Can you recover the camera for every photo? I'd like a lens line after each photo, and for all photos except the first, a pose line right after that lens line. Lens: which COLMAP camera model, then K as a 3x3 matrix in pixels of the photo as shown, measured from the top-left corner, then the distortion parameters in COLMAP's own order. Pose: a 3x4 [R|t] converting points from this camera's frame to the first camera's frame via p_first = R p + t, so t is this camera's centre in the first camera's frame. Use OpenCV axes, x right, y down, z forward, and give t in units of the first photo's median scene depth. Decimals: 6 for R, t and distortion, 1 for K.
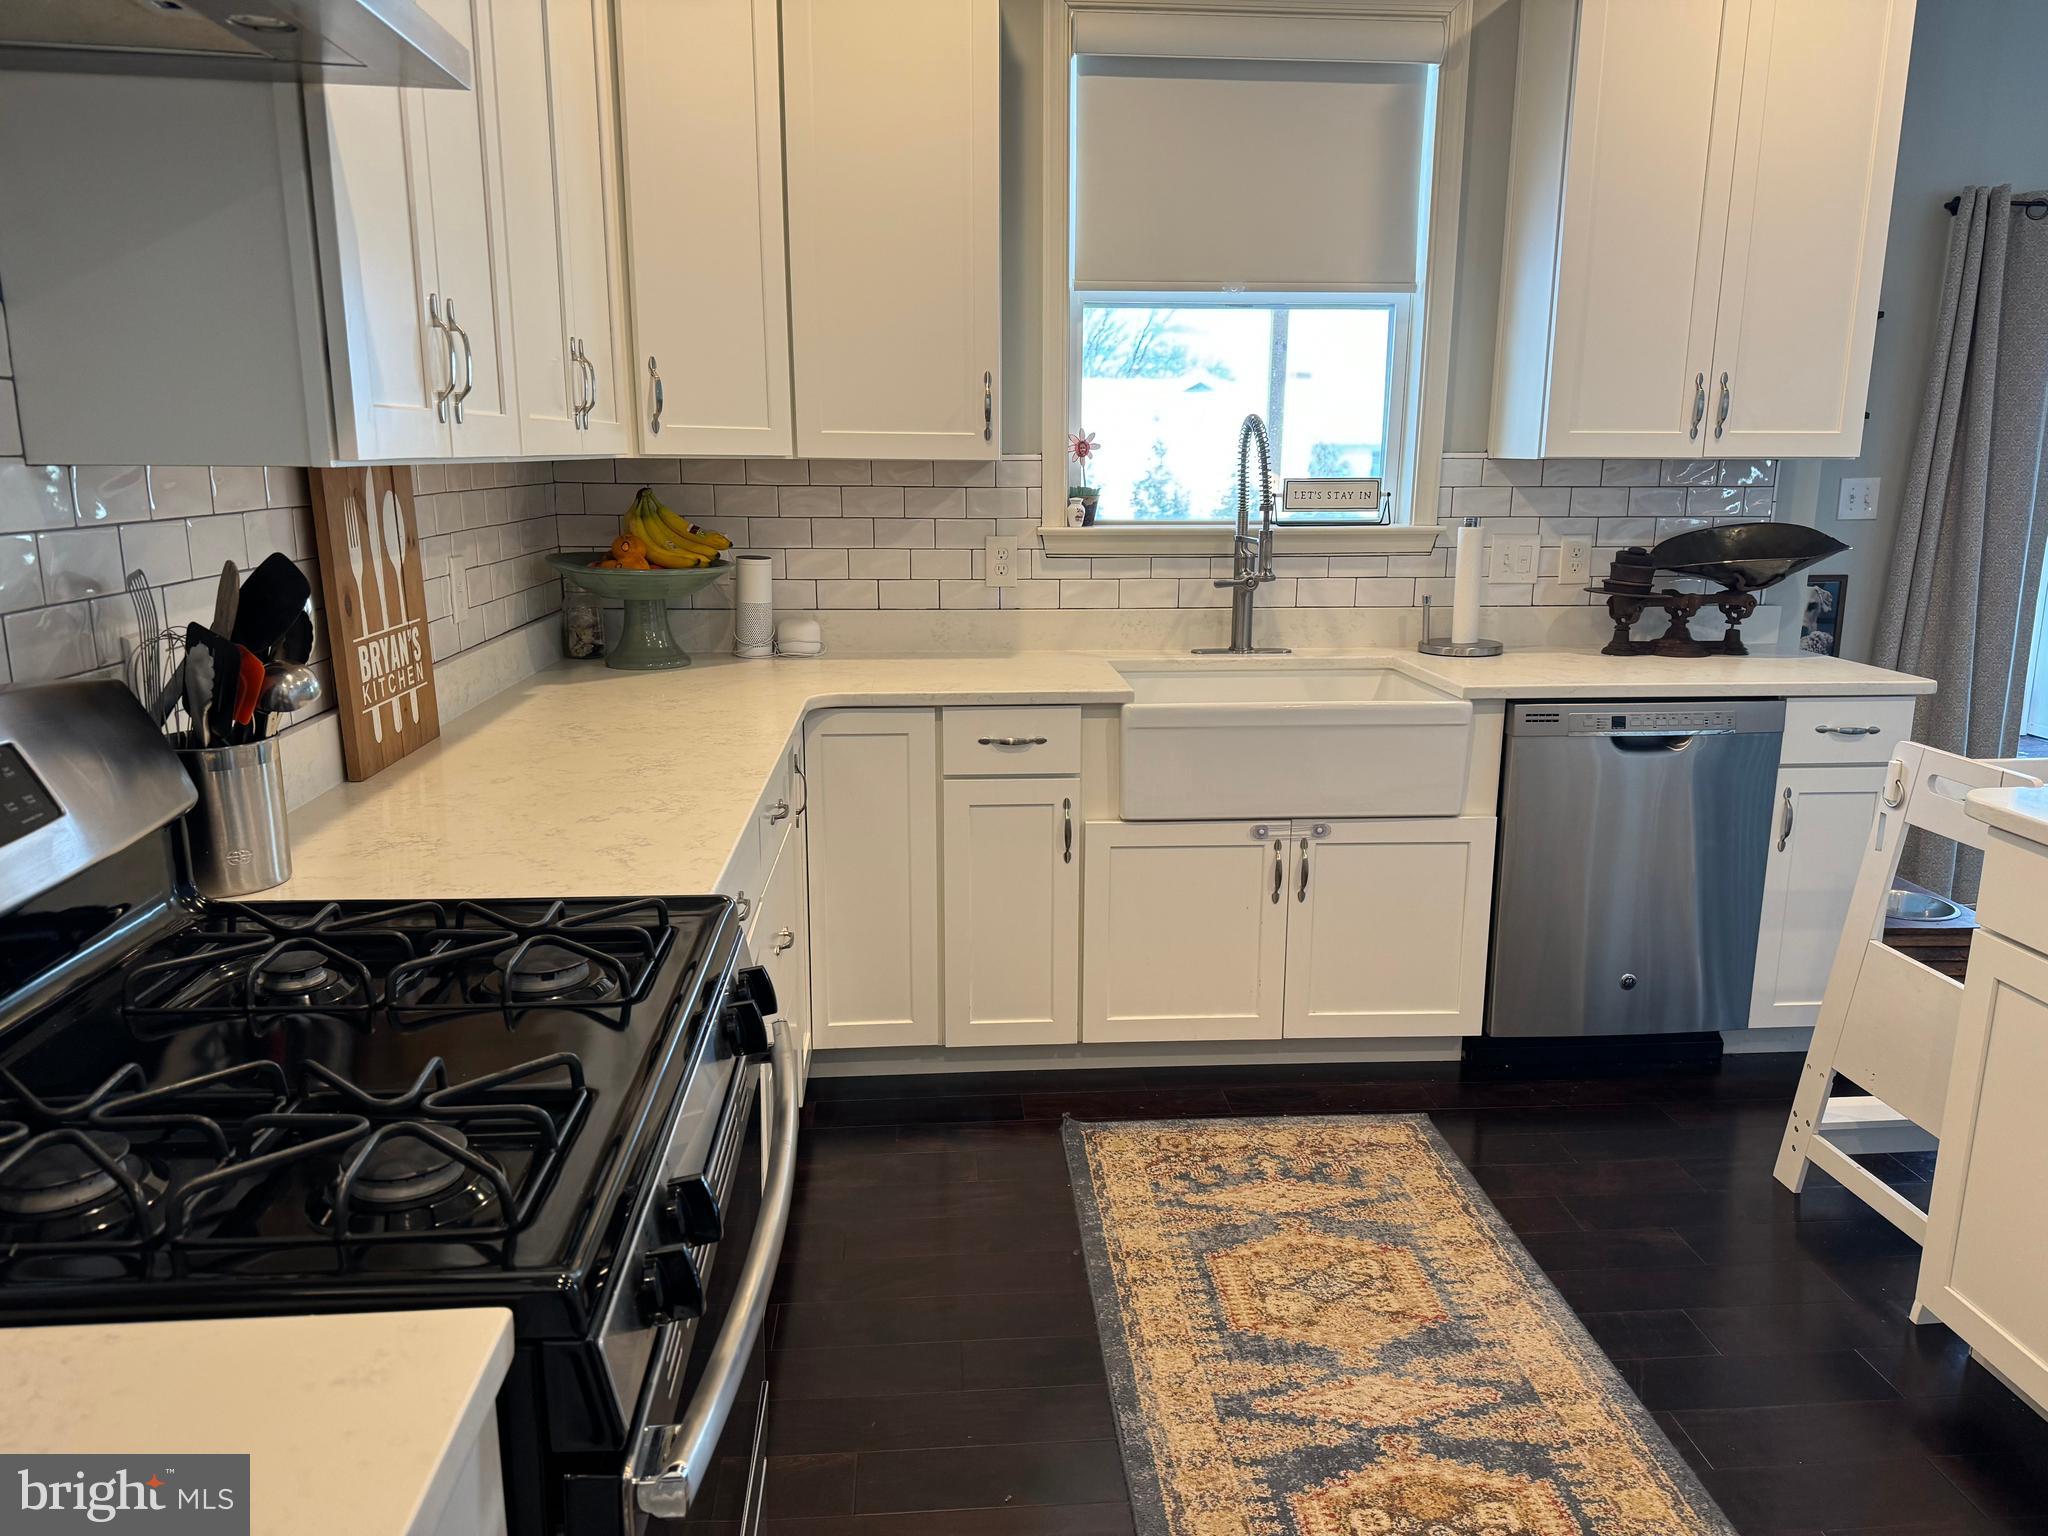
lens RADIAL K [[1455.9, 0, 1027.4], [0, 1455.9, 777.1], [0, 0, 1]] dist [0.047350, -0.044146]
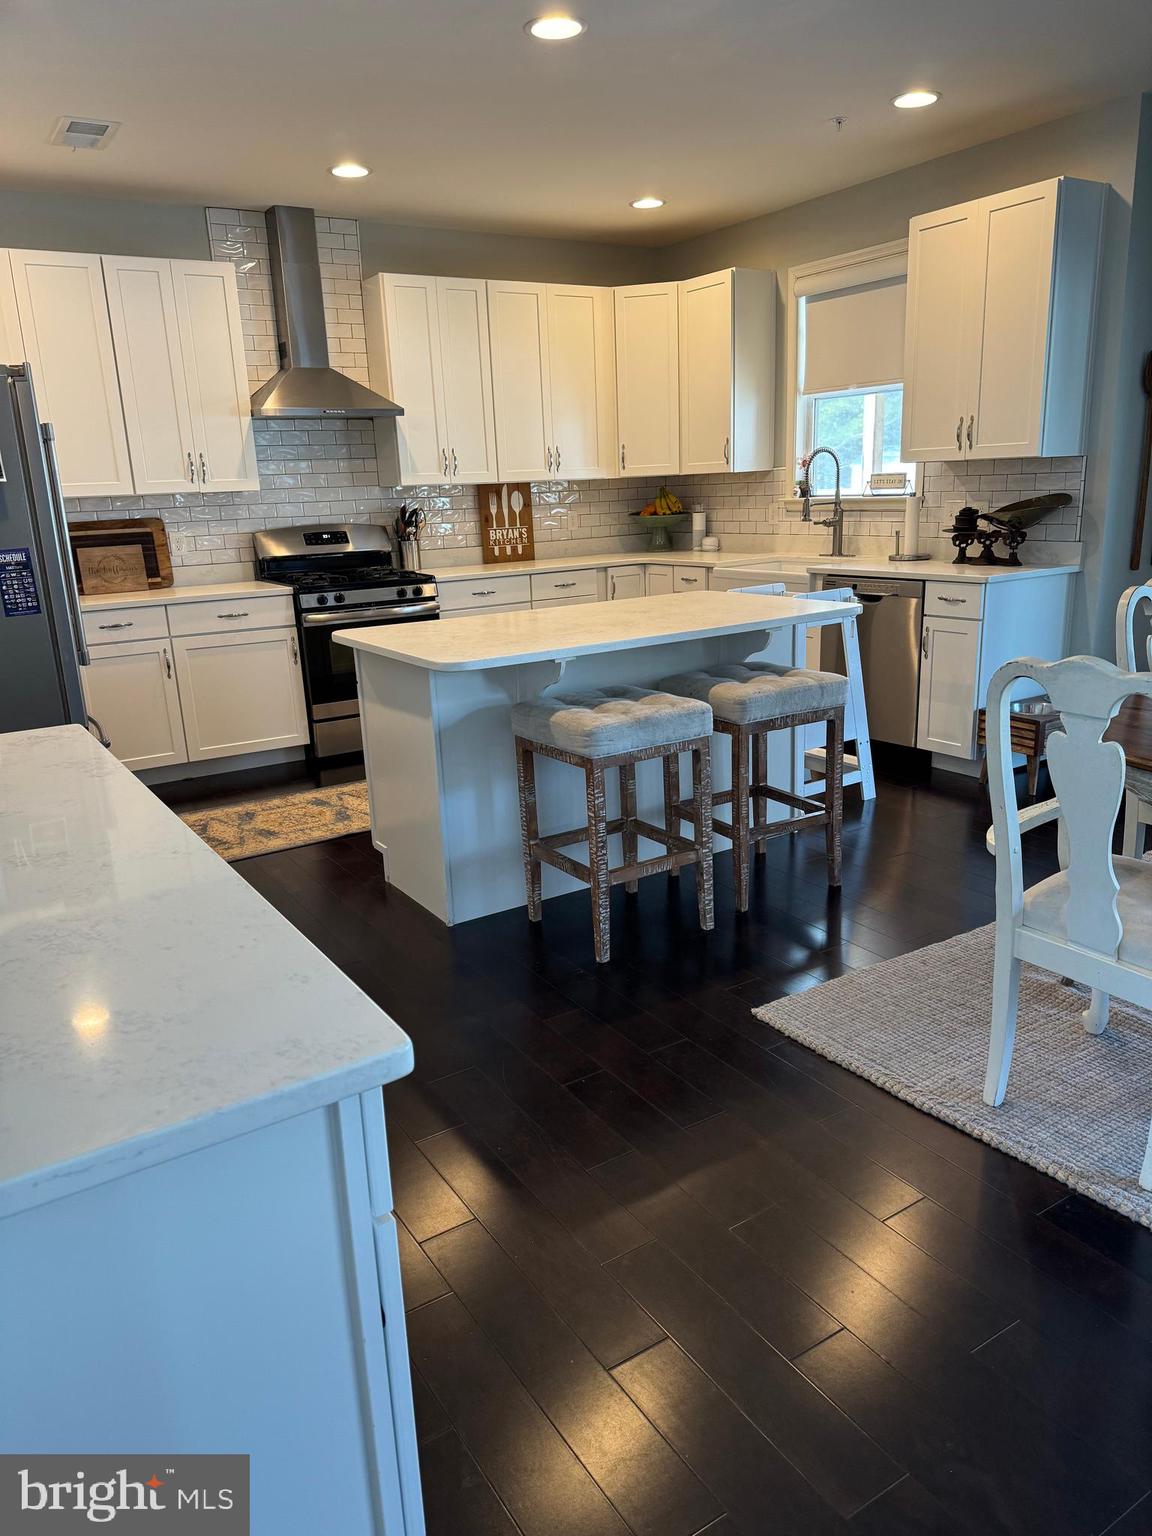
lens RADIAL K [[1091.9, 0, 565.3], [0, 1091.9, 765.3], [0, 0, 1]] dist [0.047350, -0.044146]
pose [[0.465482, 0.201820, -0.861740, 1.909611], [-0.149275, 0.977608, 0.148323, 0.051588], [0.872378, 0.059594, 0.485186, -0.188487]]
